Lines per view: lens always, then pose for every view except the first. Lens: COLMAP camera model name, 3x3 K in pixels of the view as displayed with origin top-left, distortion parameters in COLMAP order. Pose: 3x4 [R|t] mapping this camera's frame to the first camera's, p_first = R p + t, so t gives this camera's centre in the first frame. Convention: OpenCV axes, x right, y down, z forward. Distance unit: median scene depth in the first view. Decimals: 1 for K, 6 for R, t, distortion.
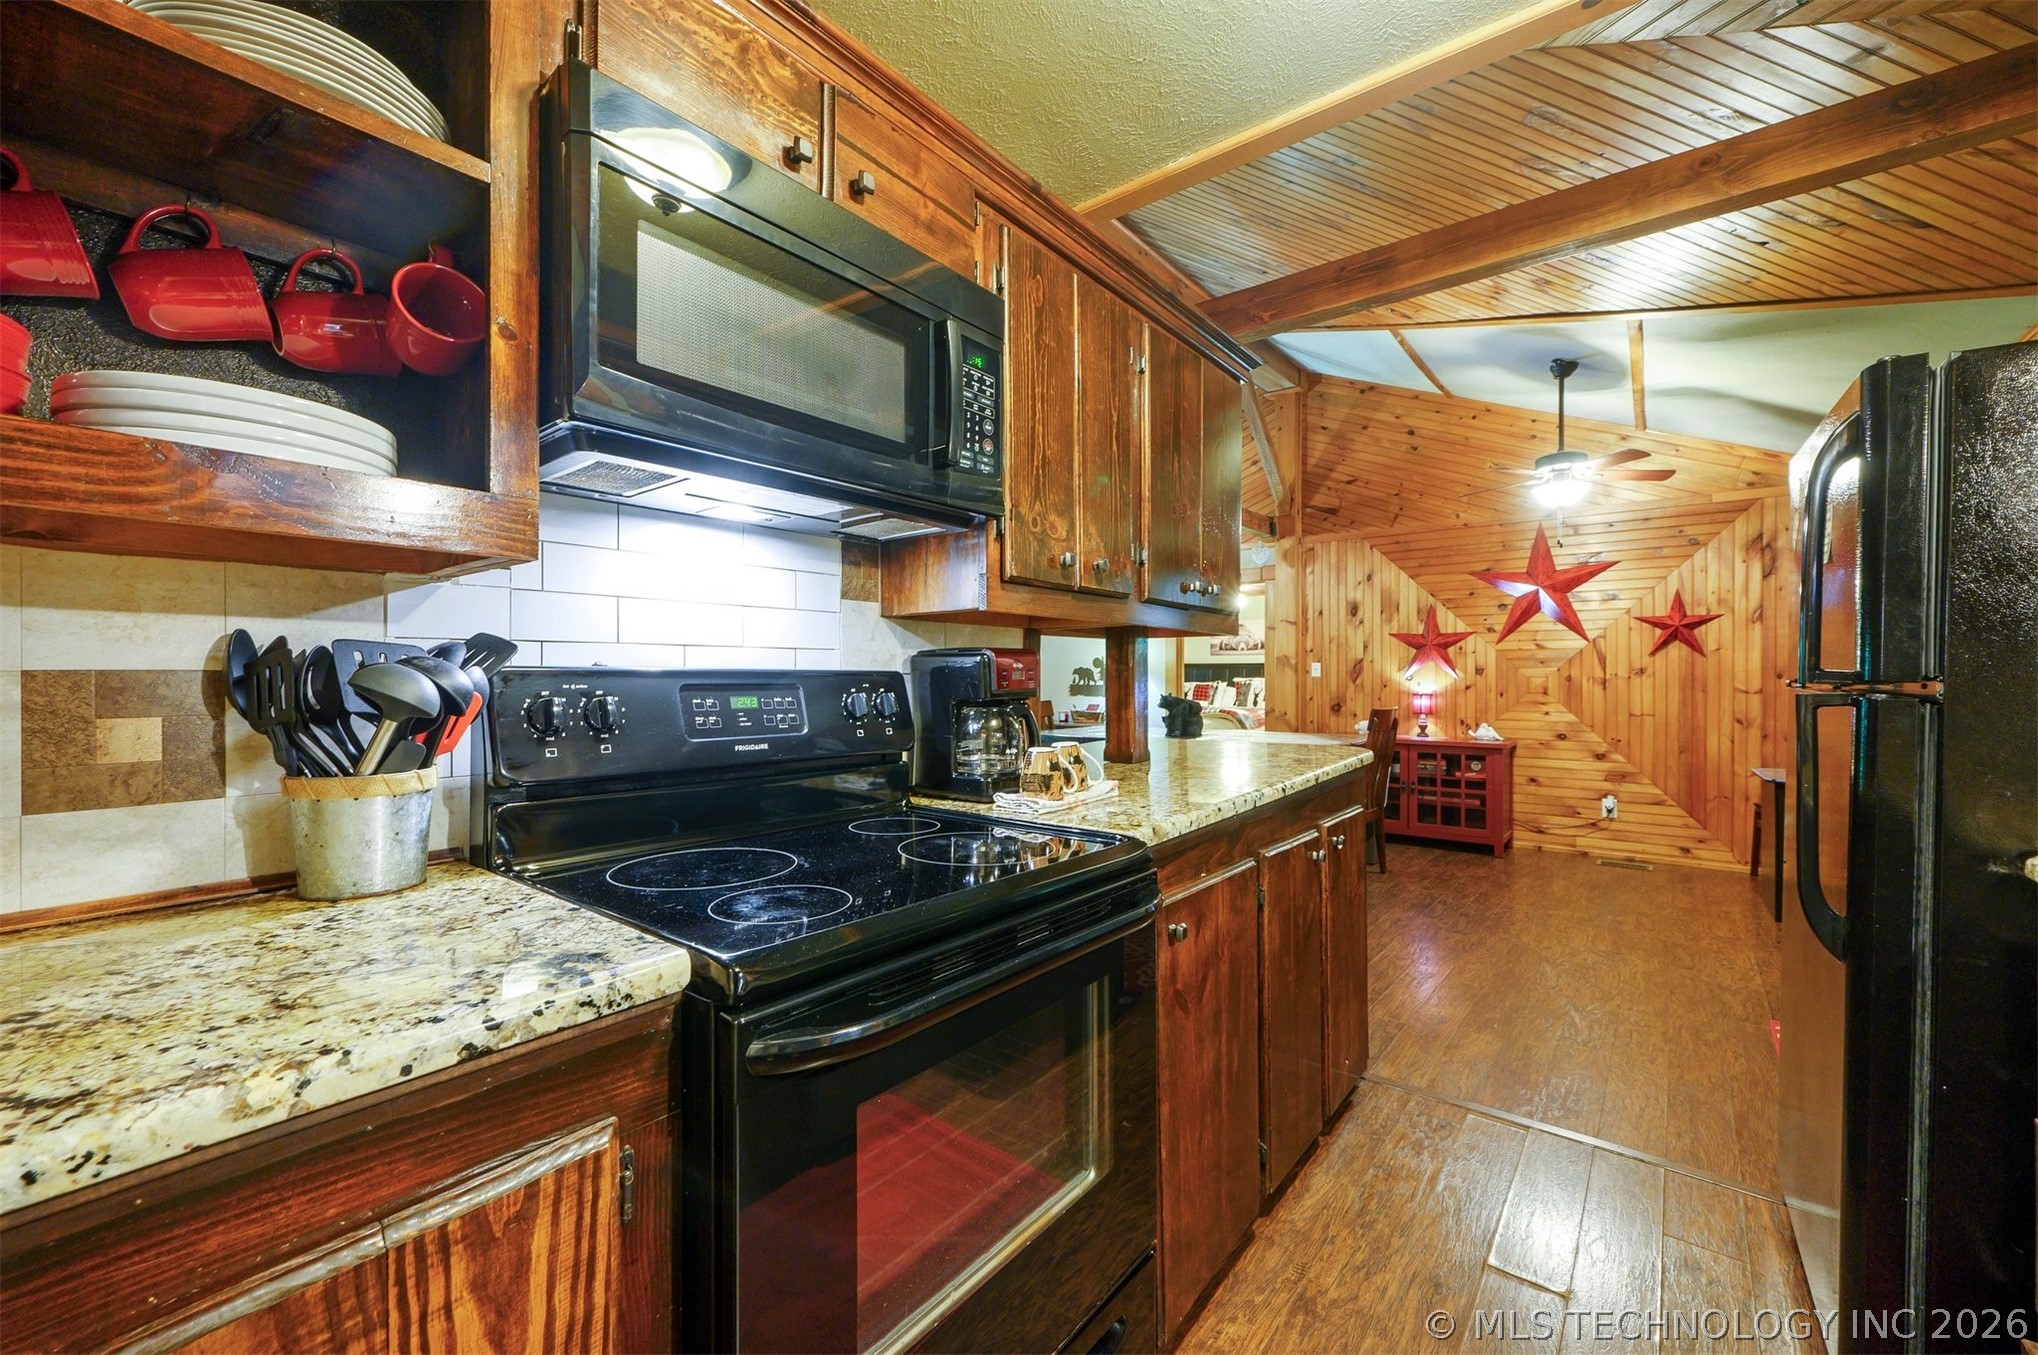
lens RADIAL K [[811.5, 0, 1016.7], [0, 811.5, 678.3], [0, 0, 1]] dist [-0.011906, -0.000473]
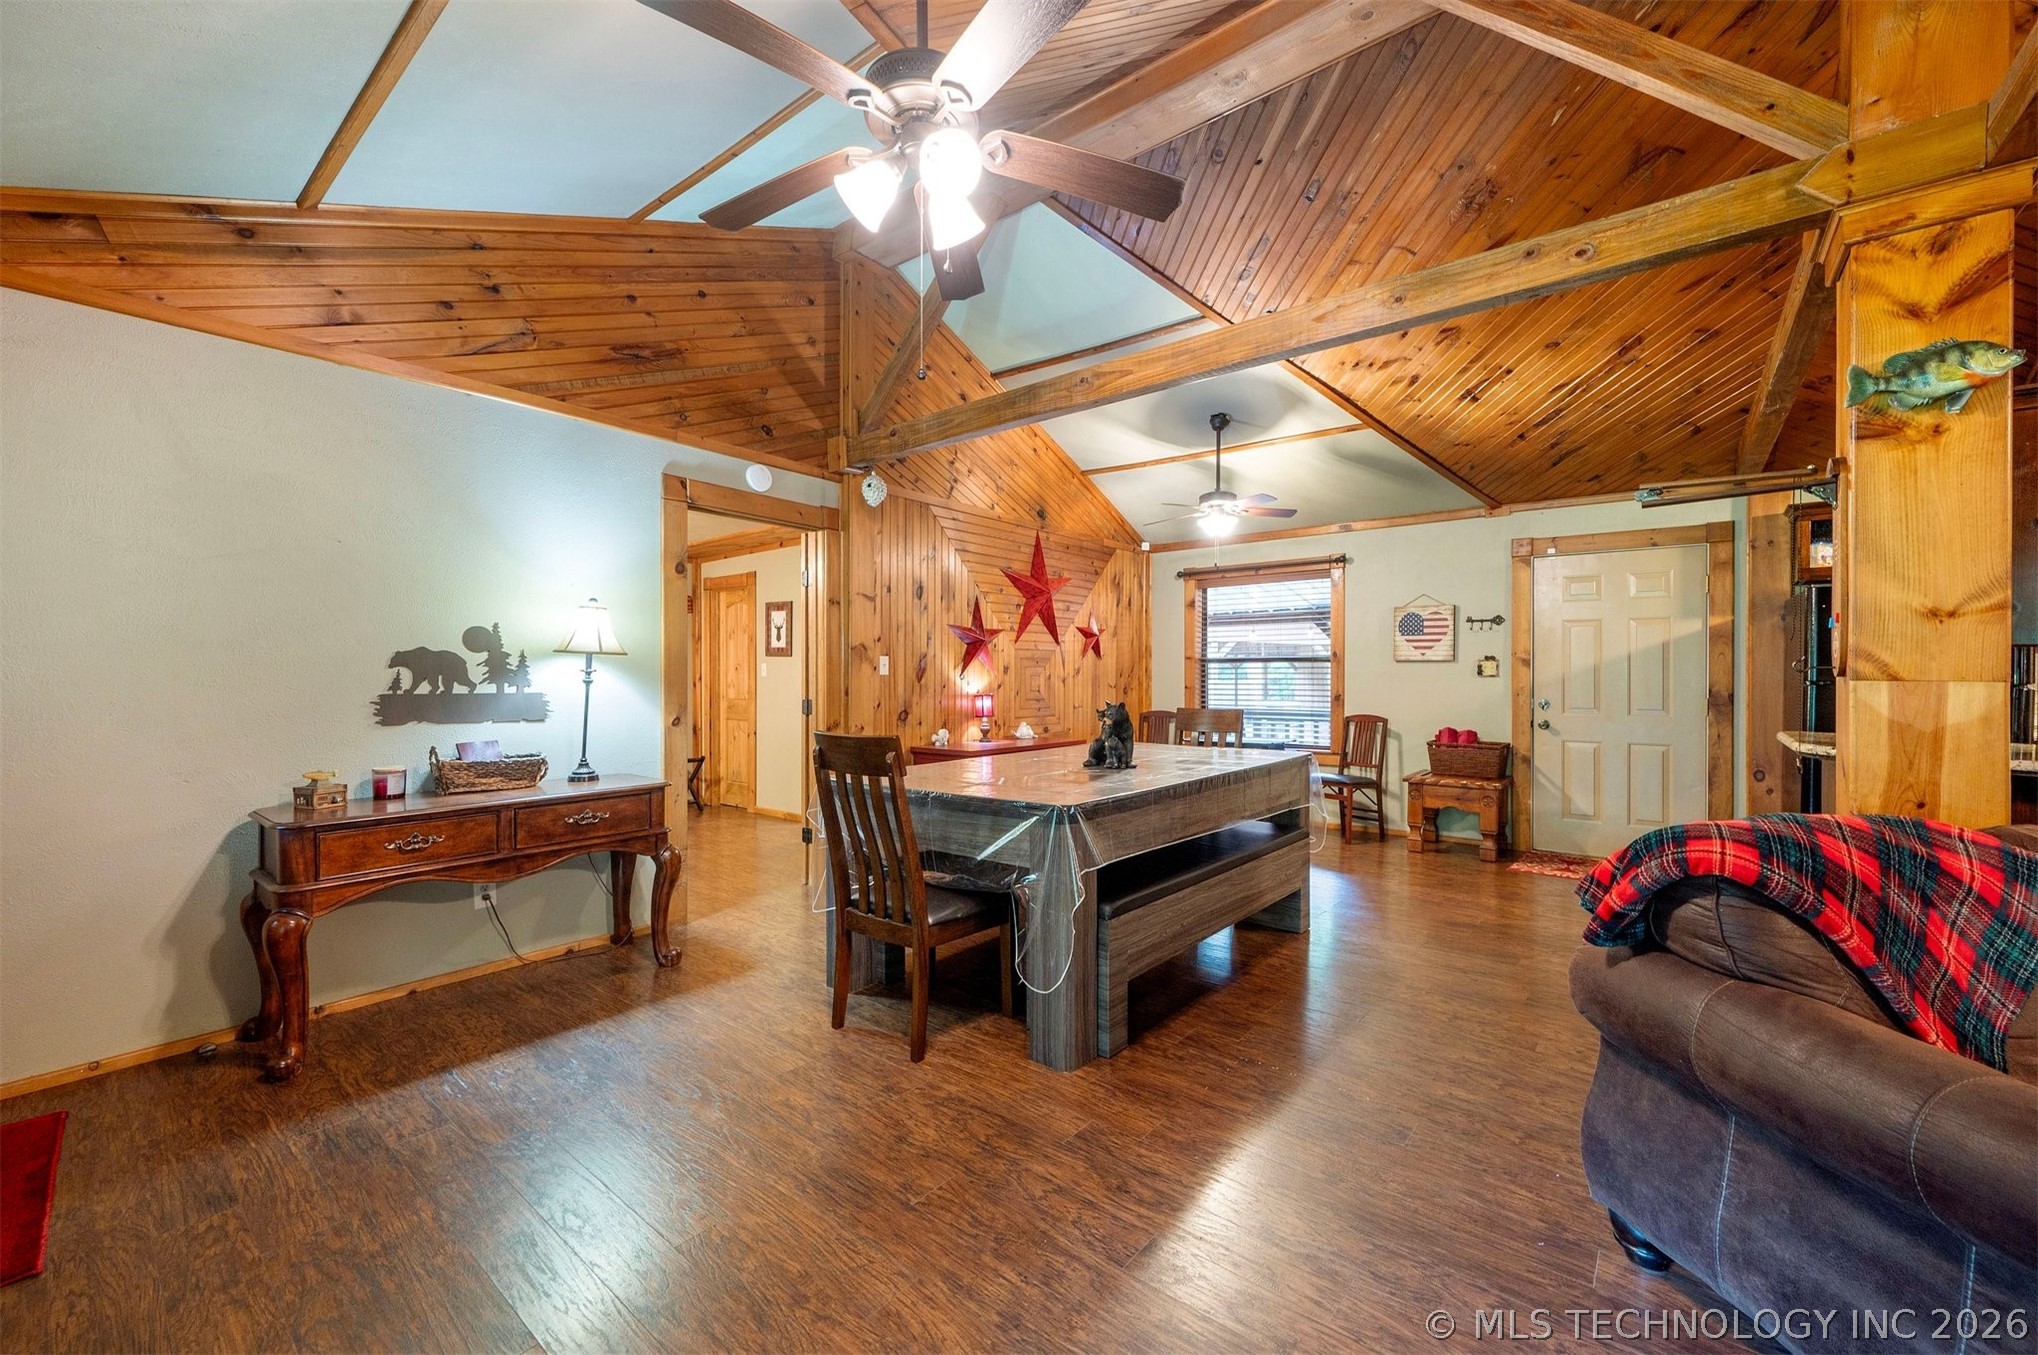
lens RADIAL K [[811.5, 0, 1015.8], [0, 811.5, 682.3], [0, 0, 1]] dist [-0.011906, -0.000473]
pose [[0.006062, -0.001886, 0.999980, -0.391498], [0.006293, 0.999978, 0.001848, 0.004052], [-0.999962, 0.006282, 0.006073, 0.938623]]
